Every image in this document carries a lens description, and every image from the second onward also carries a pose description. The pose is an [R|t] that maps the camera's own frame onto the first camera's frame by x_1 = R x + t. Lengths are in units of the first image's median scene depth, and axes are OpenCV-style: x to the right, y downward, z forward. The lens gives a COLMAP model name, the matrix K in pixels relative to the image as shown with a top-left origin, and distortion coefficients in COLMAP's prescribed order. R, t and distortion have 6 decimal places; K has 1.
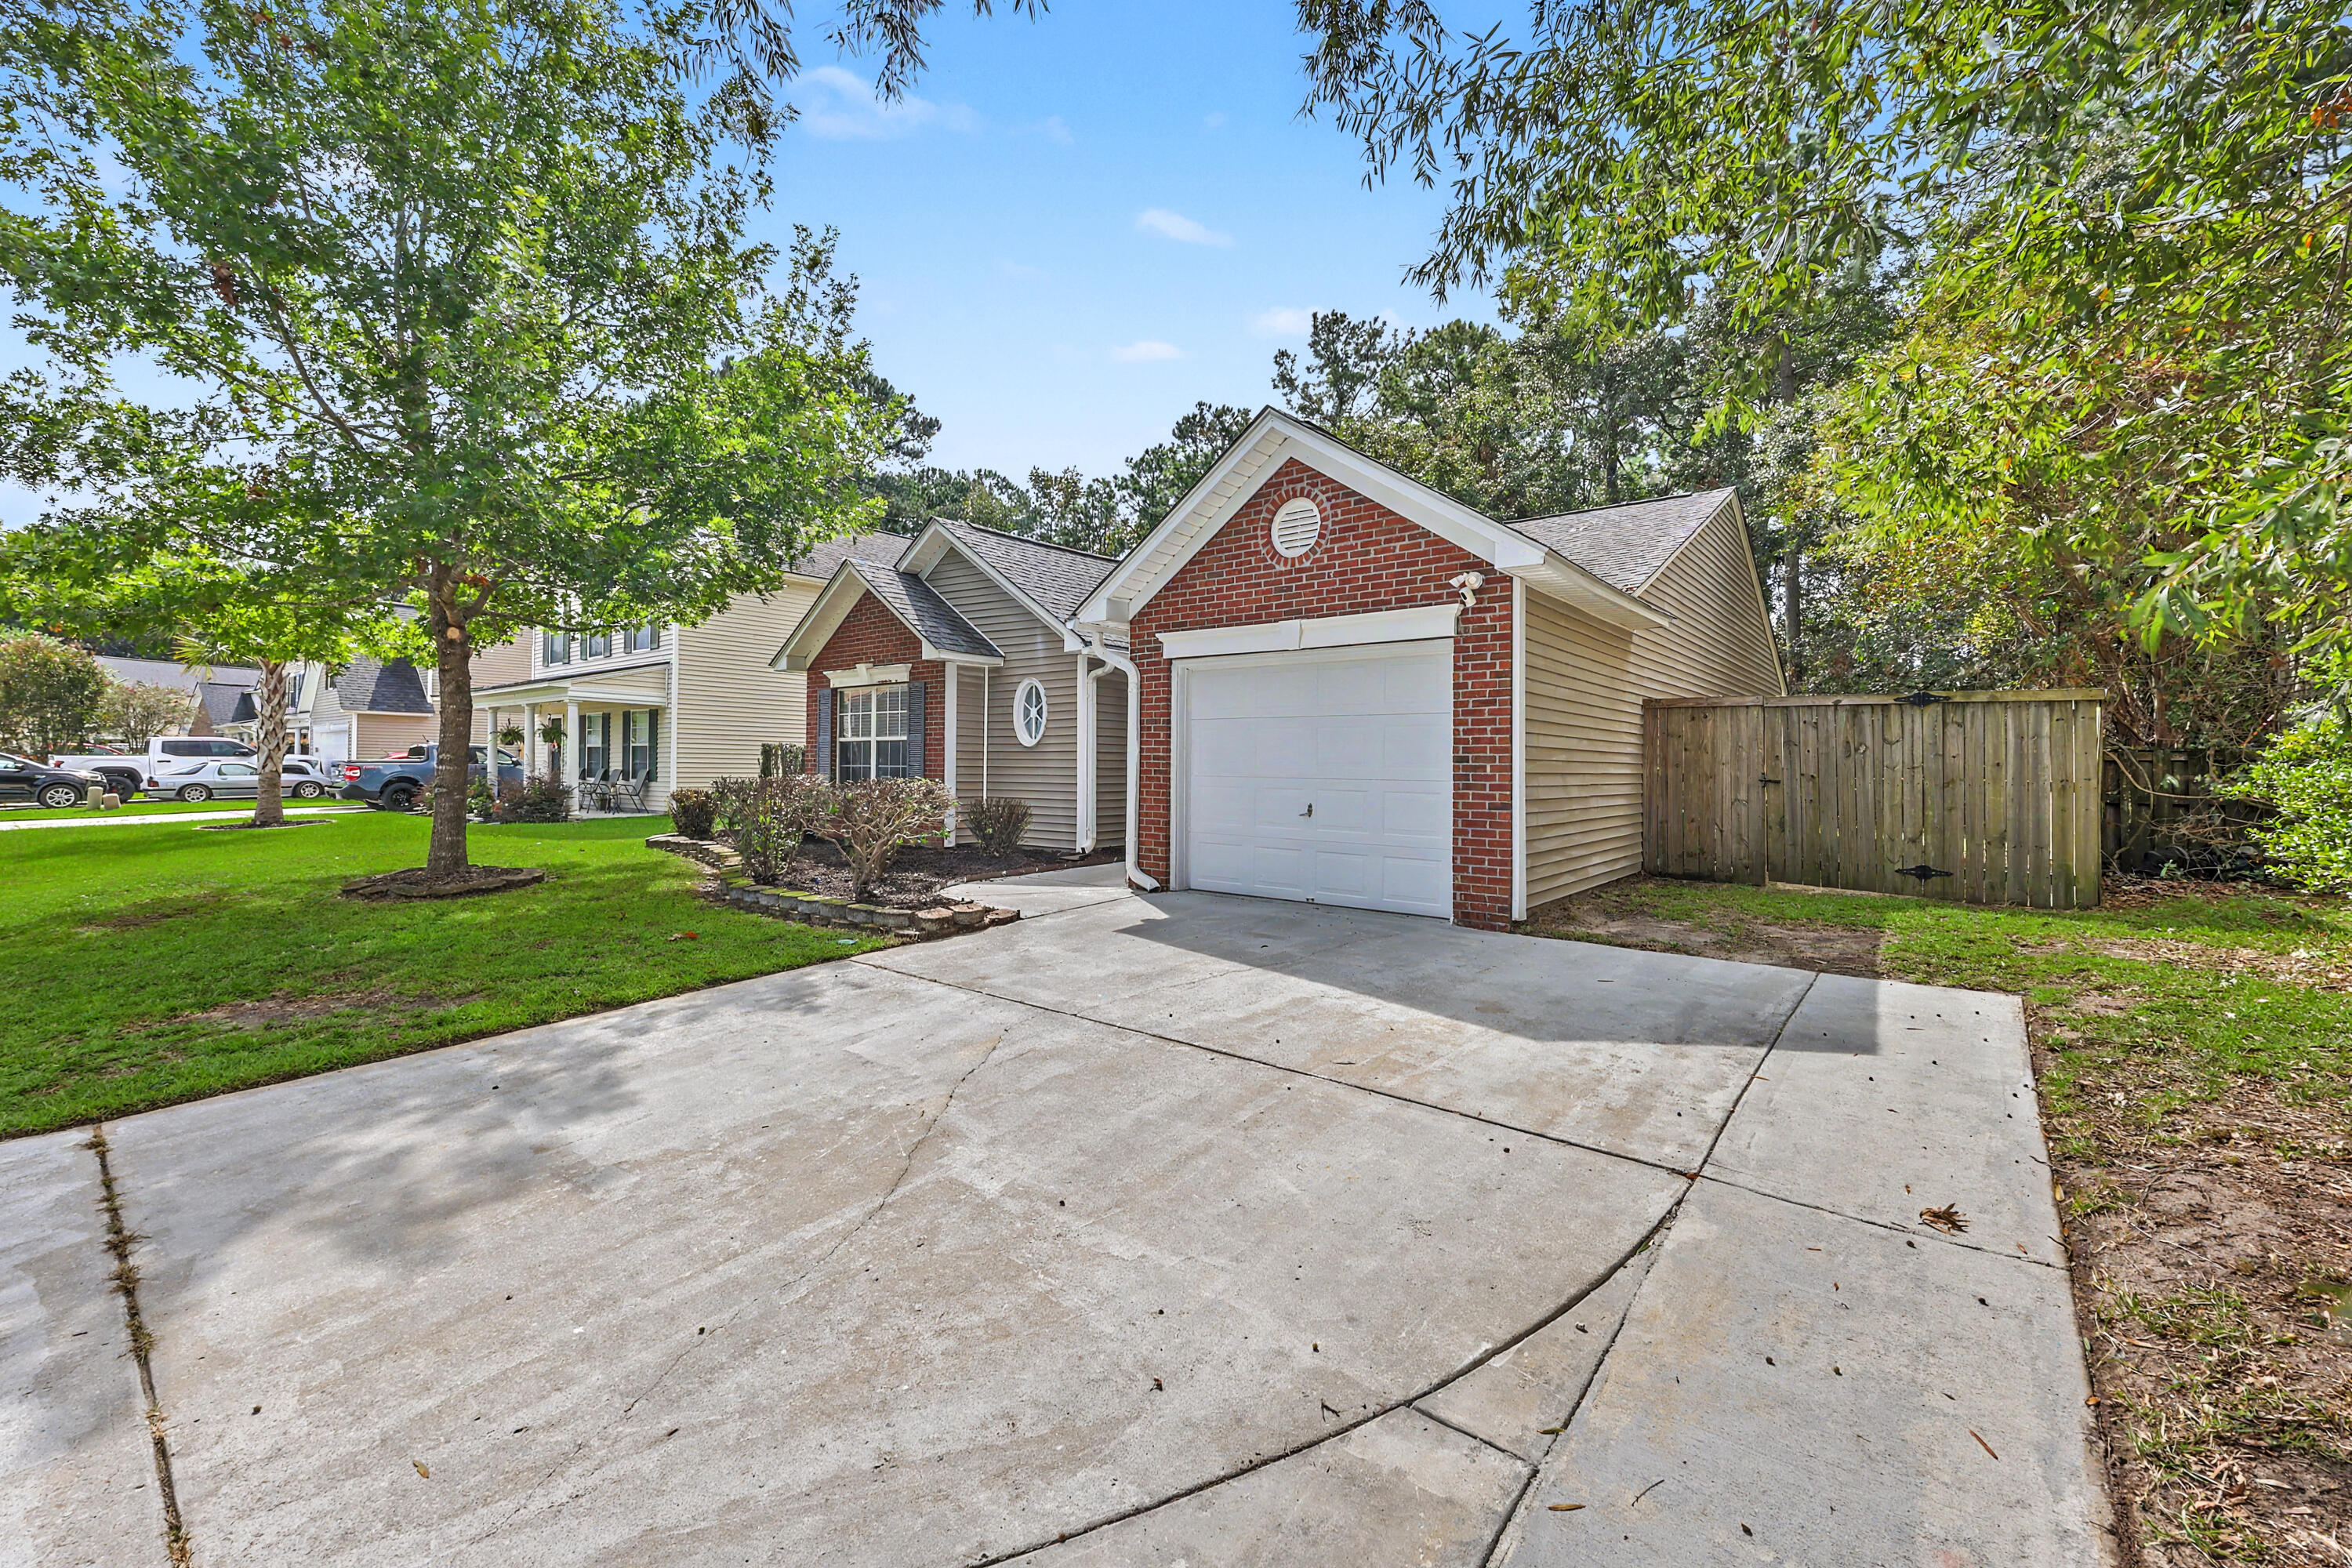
lens RADIAL K [[961.1, 0, 1185.4], [0, 961.1, 738.9], [0, 0, 1]] dist [0.000198, -0.000805]
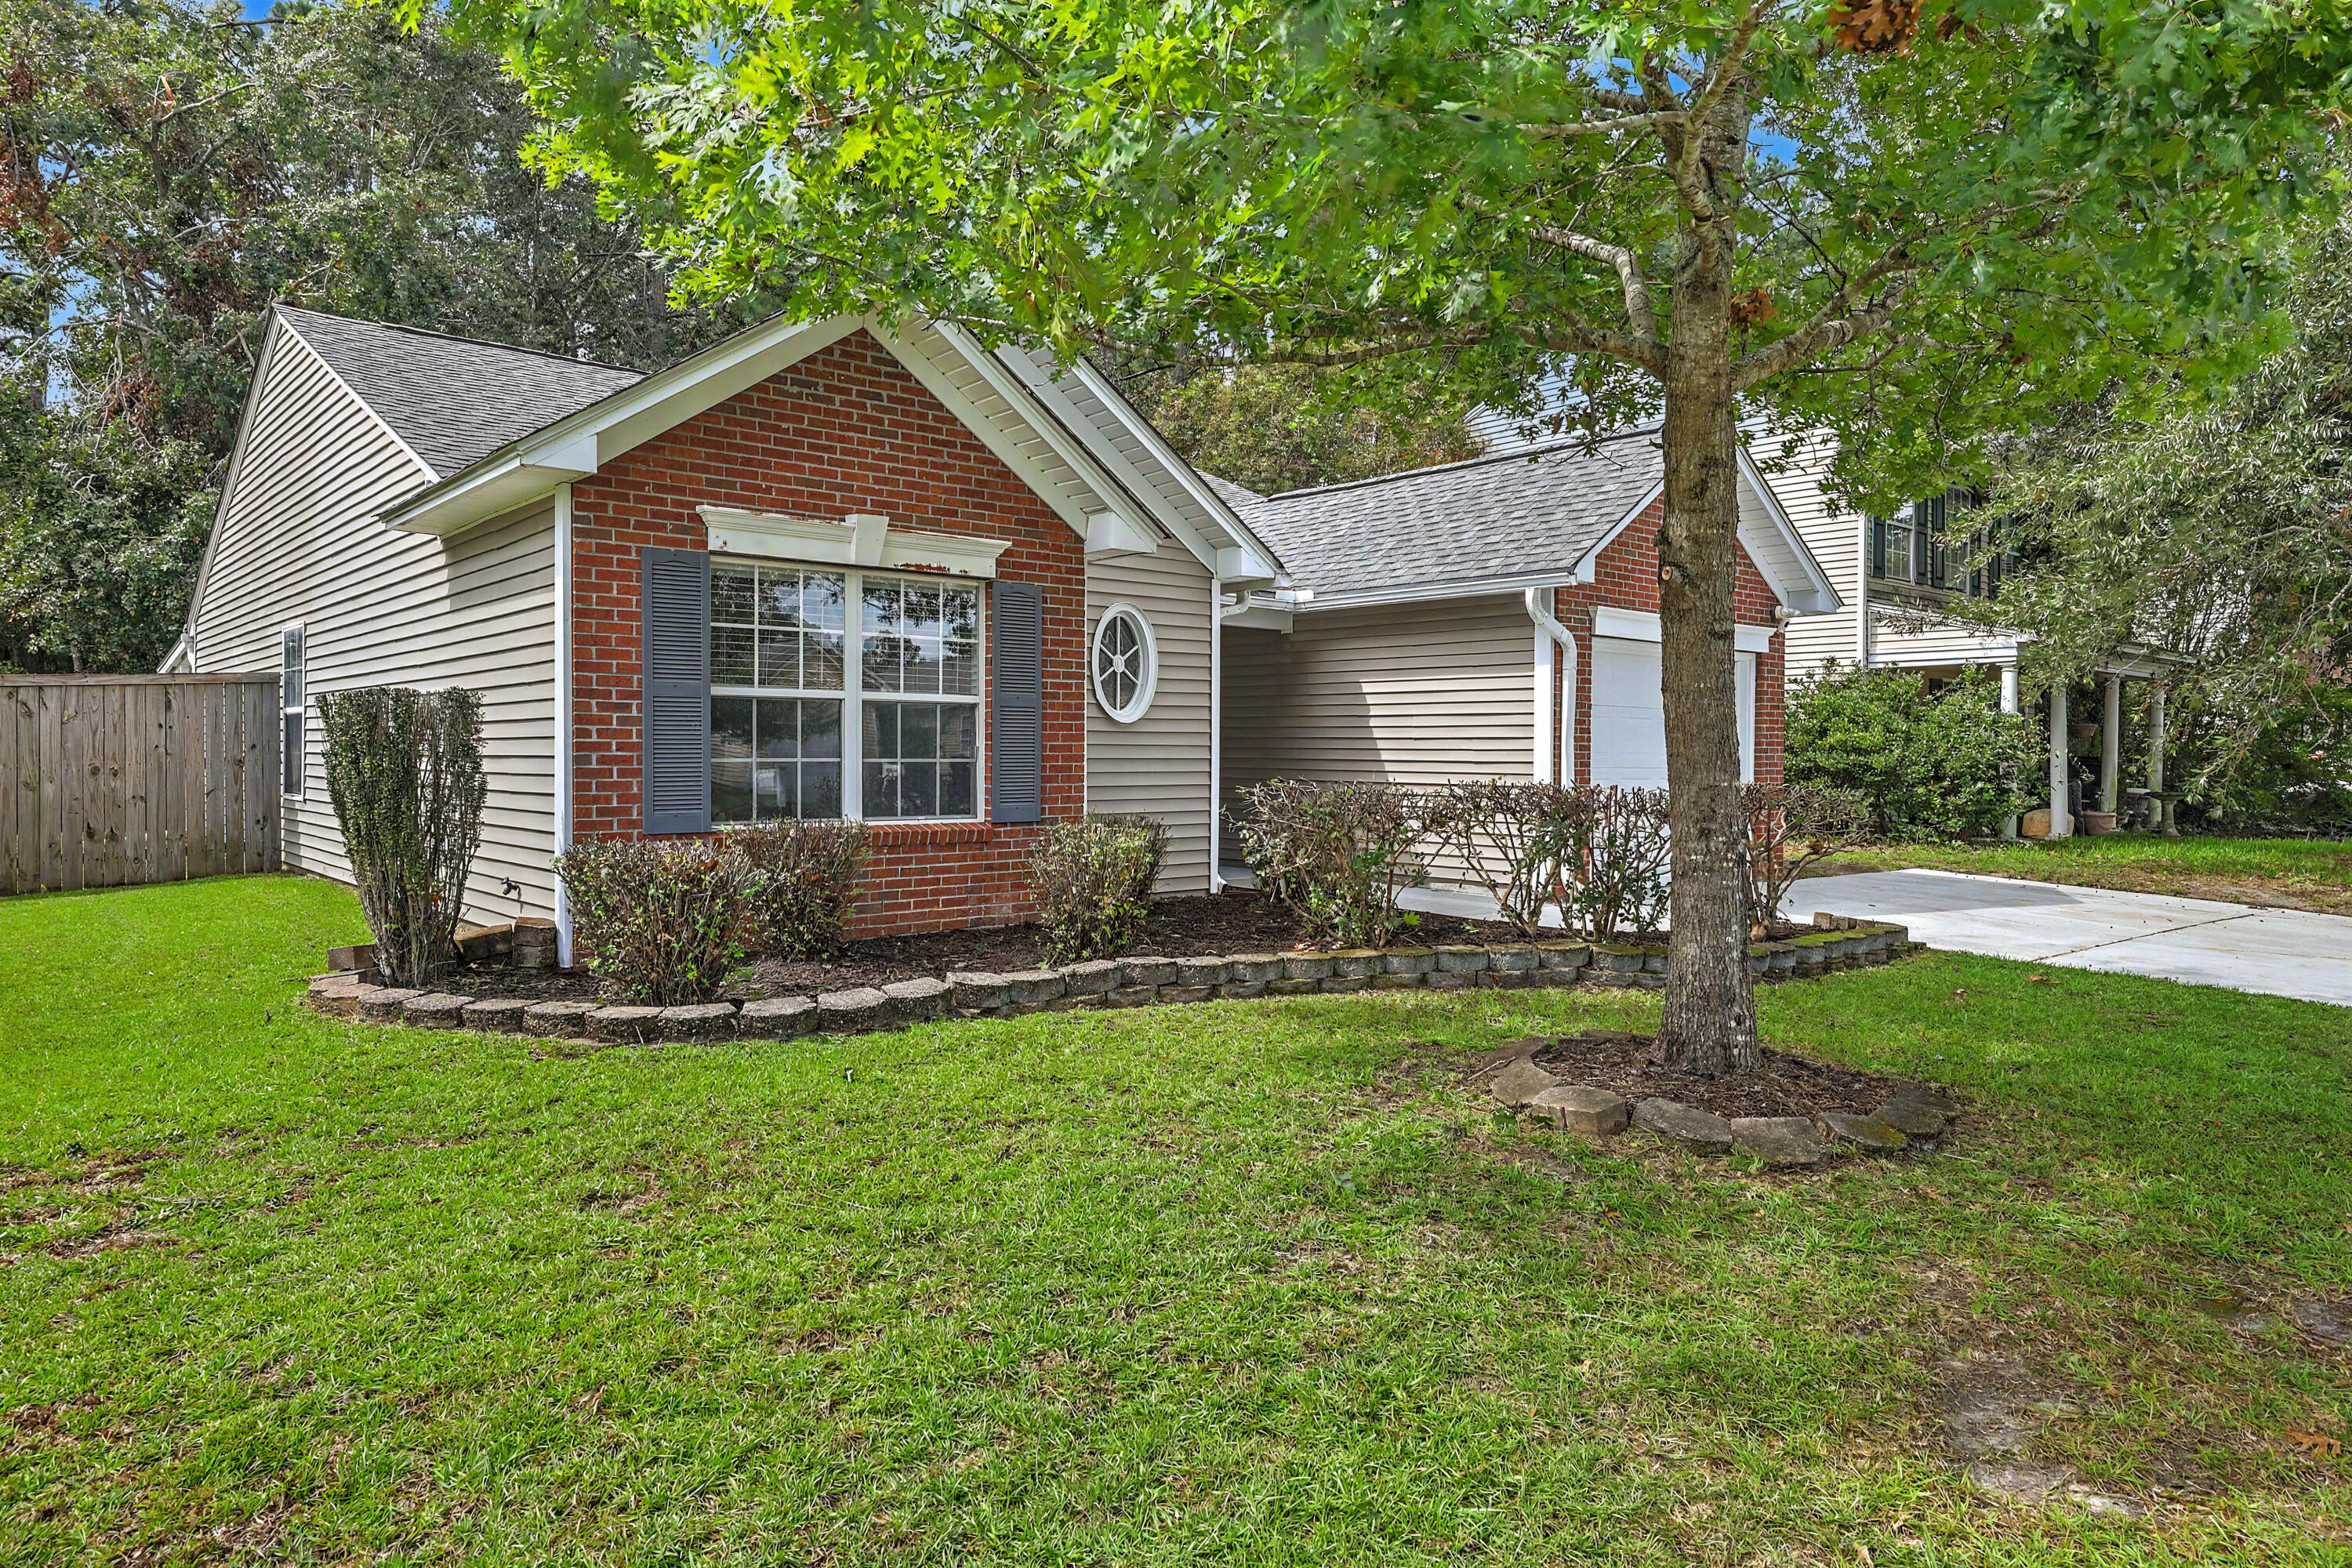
lens RADIAL K [[1452.4, 0, 1175.7], [0, 1452.4, 779.6], [0, 0, 1]] dist [0.000345, 0.001502]
pose [[0.196085, -0.026240, 0.980236, -1.756041], [-0.034263, 0.998848, 0.033592, 0.019680], [-0.979988, -0.040172, 0.194960, 1.404304]]
